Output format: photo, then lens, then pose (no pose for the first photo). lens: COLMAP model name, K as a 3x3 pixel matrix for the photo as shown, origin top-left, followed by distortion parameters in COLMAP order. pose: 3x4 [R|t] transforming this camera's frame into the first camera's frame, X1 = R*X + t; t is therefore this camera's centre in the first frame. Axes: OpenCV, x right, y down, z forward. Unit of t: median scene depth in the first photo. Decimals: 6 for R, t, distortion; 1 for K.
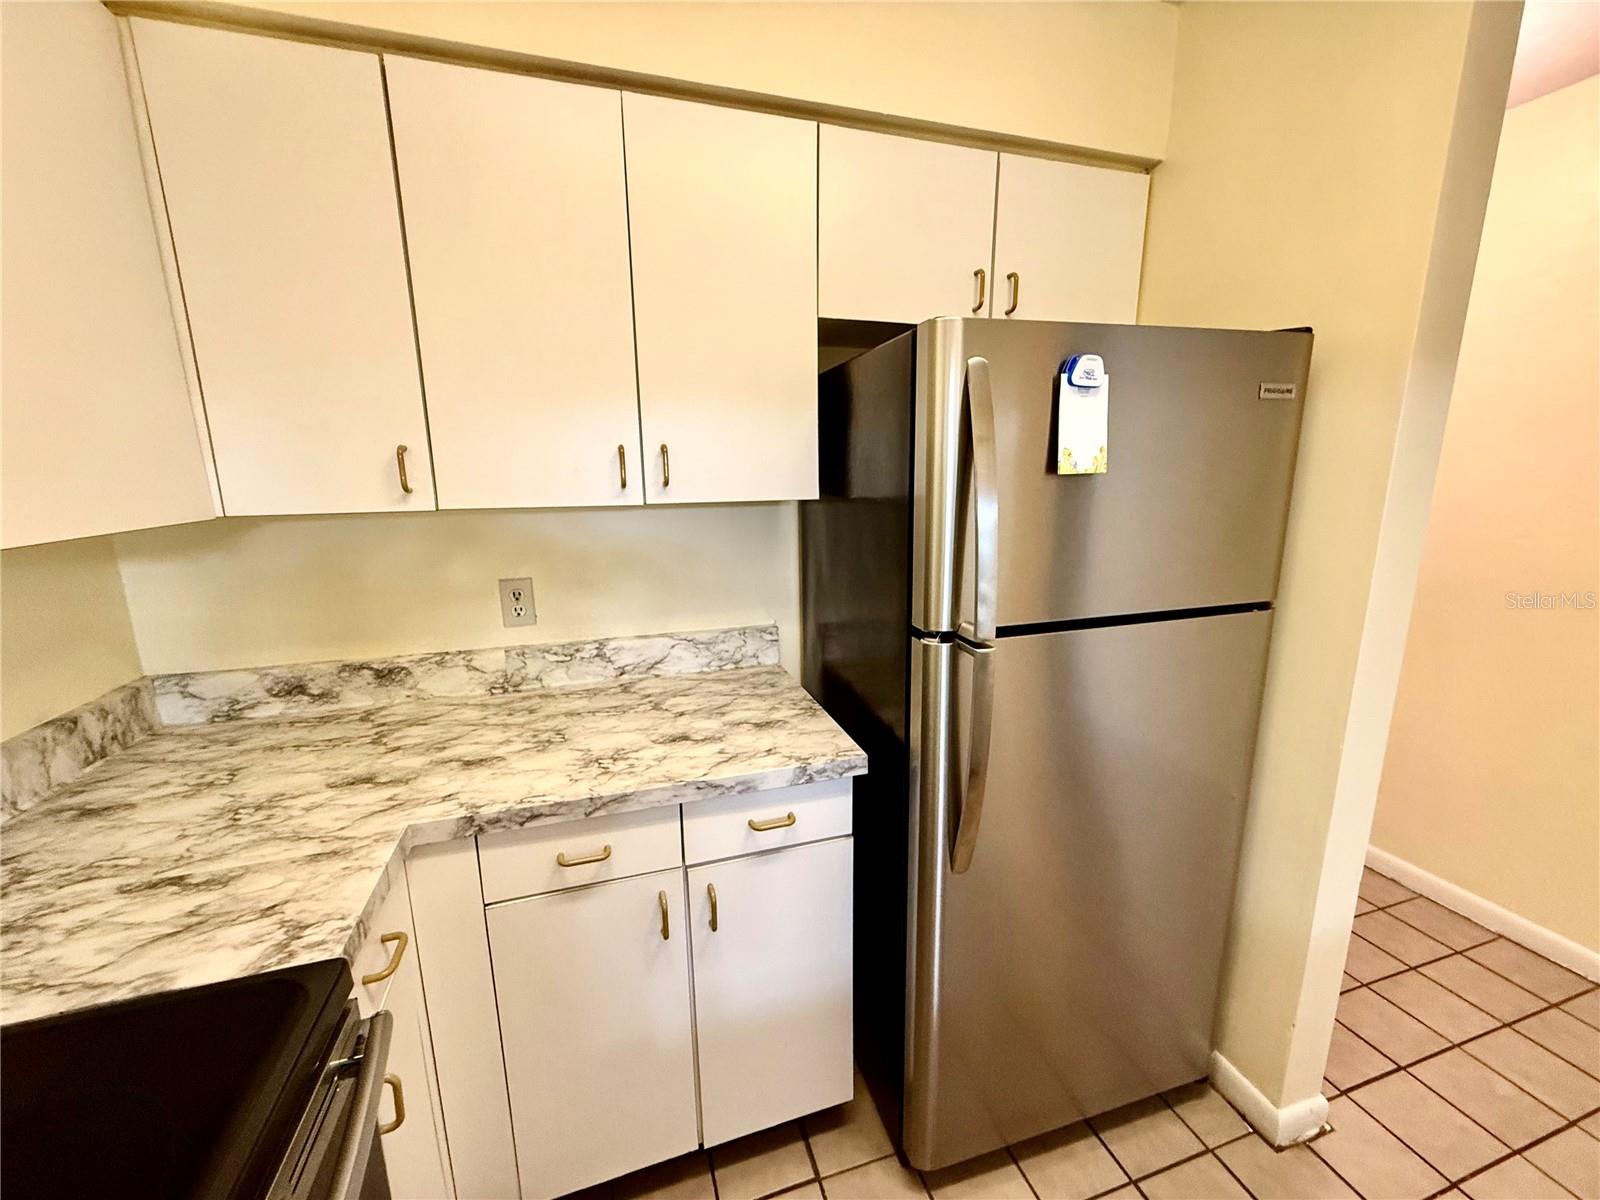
lens RADIAL K [[648.1, 0, 792.4], [0, 648.1, 596.2], [0, 0, 1]] dist [0.001238, 0.000546]
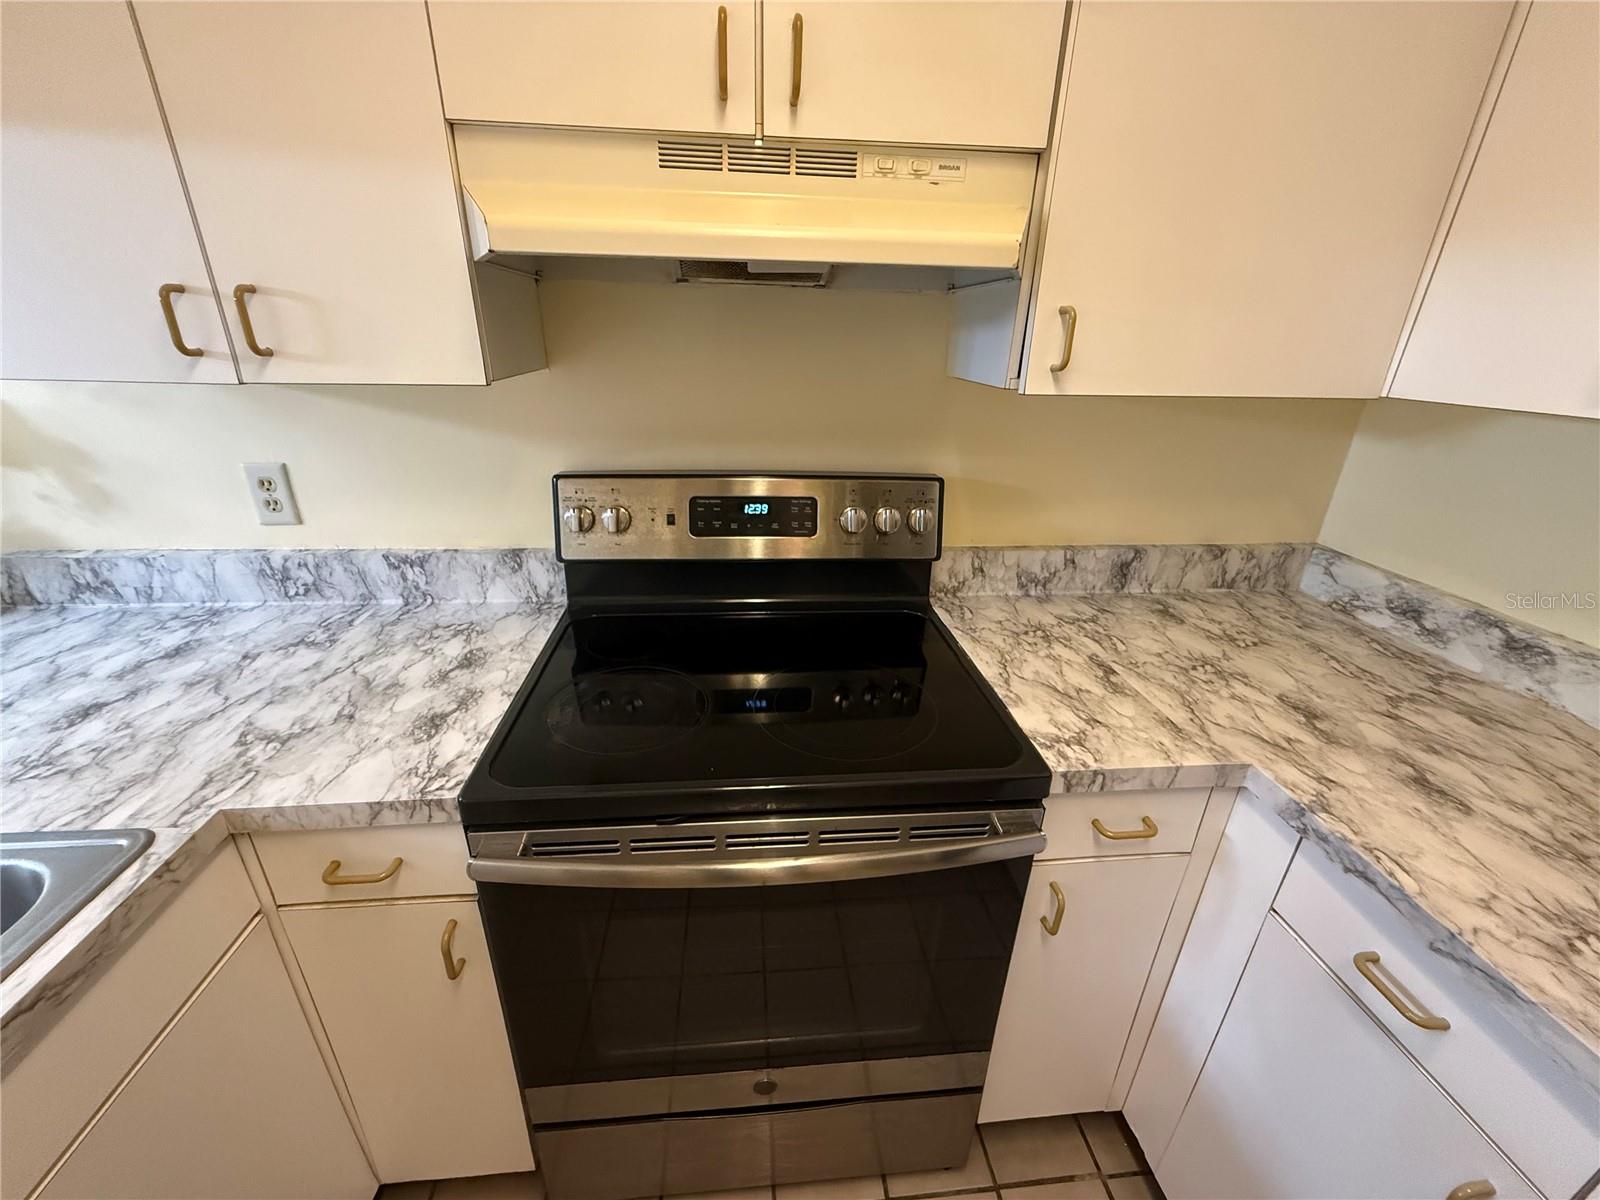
lens RADIAL K [[648.1, 0, 800.4], [0, 648.1, 602.1], [0, 0, 1]] dist [0.001238, 0.000546]
pose [[-0.192305, 0.389101, -0.900899, 0.191578], [-0.219975, 0.877581, 0.425985, -0.067263], [0.956363, 0.280094, -0.083171, 0.332649]]
